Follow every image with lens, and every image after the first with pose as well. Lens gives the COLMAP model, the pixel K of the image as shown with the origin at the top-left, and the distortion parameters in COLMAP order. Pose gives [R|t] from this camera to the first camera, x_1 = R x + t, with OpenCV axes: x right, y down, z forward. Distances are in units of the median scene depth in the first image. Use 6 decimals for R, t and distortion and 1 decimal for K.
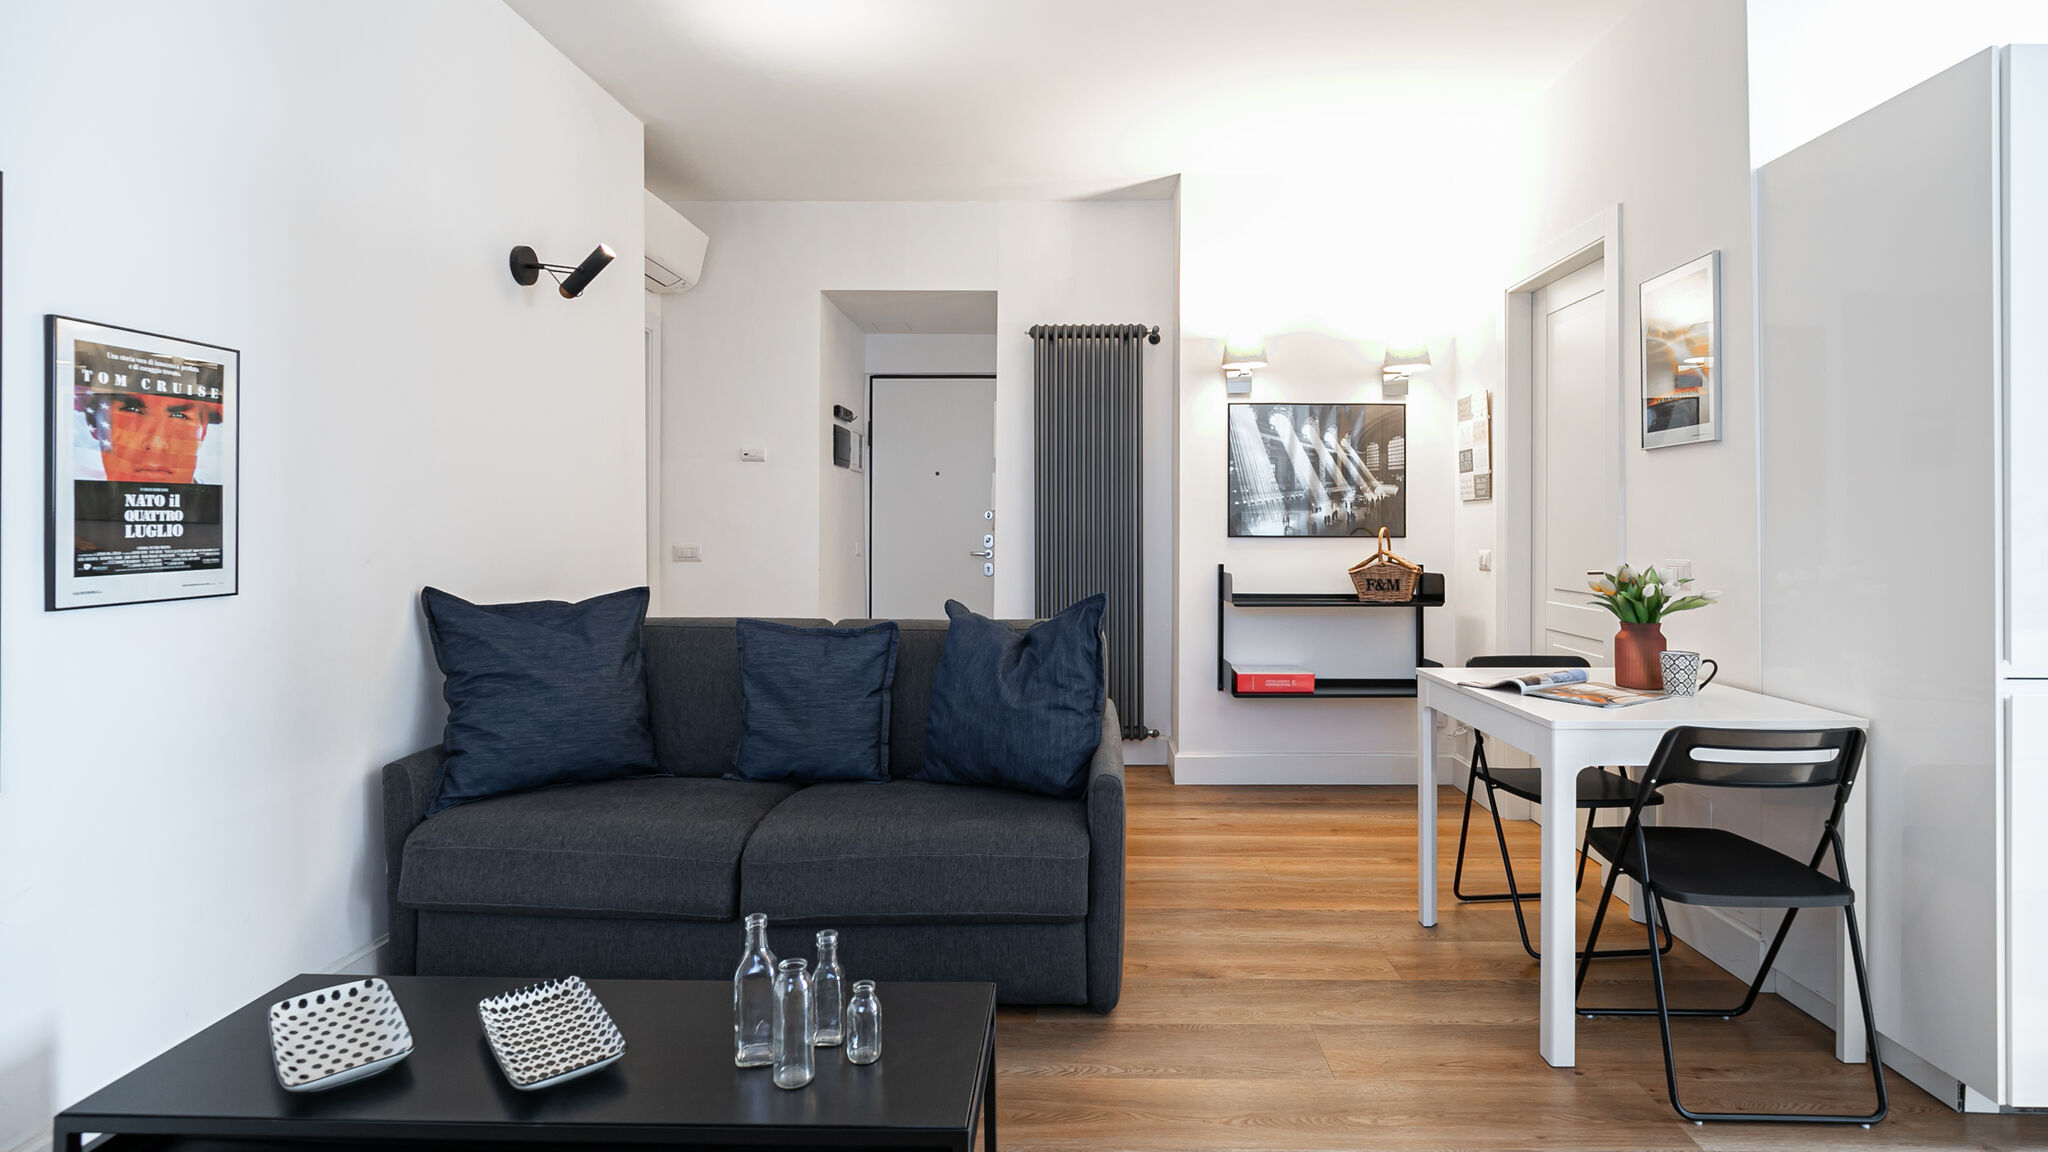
lens RADIAL K [[960.9, 0, 1067.8], [0, 960.9, 523.6], [0, 0, 1]] dist [-0.014488, 0.000231]
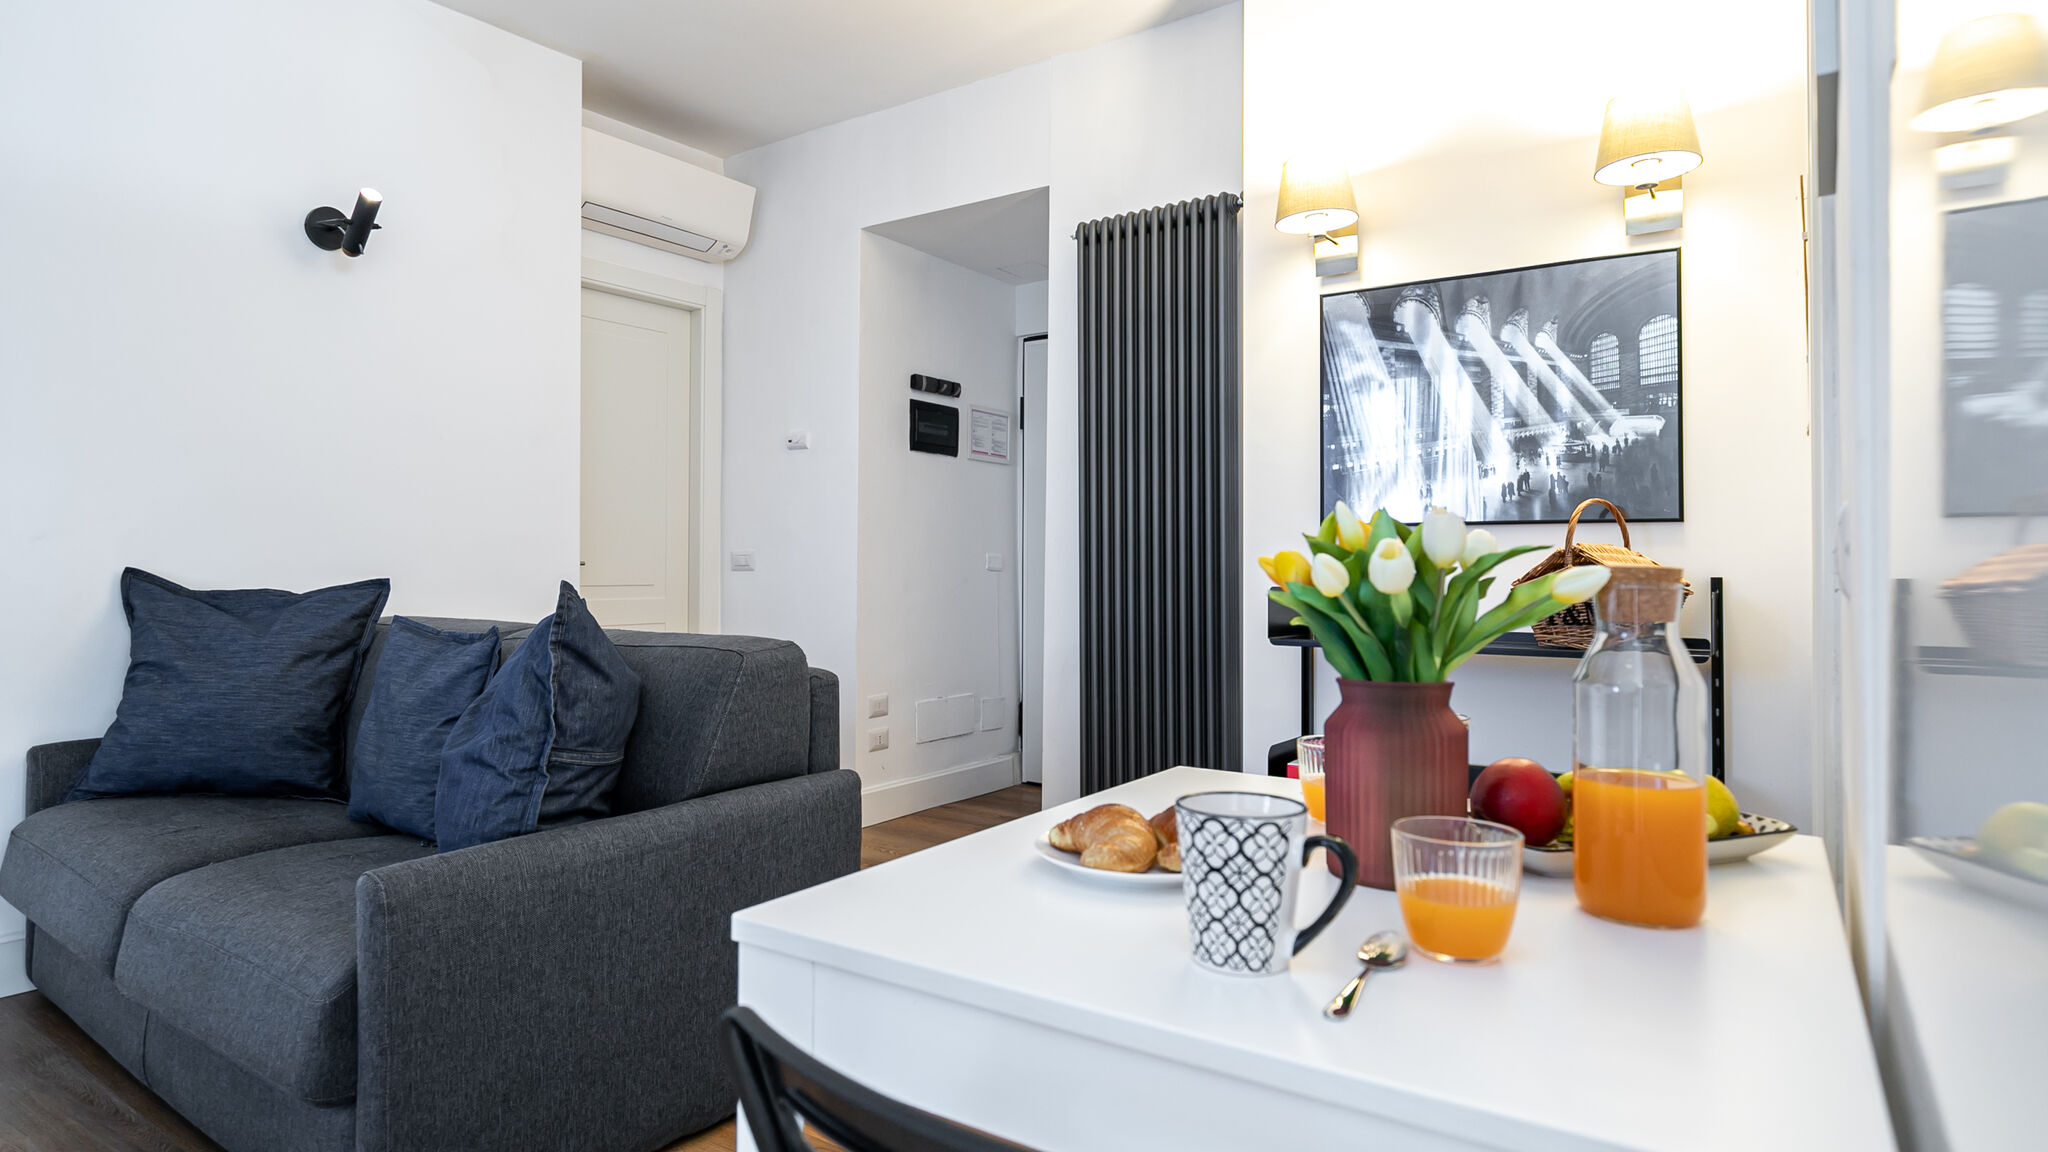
lens RADIAL K [[1117.0, 0, 998.6], [0, 1117.0, 548.7], [0, 0, 1]] dist [-0.007524, -0.001468]
pose [[0.819721, -0.007664, -0.572712, 0.593919], [-0.000063, 0.999909, -0.013472, 0.054673], [0.572763, 0.011079, 0.819646, 0.517483]]
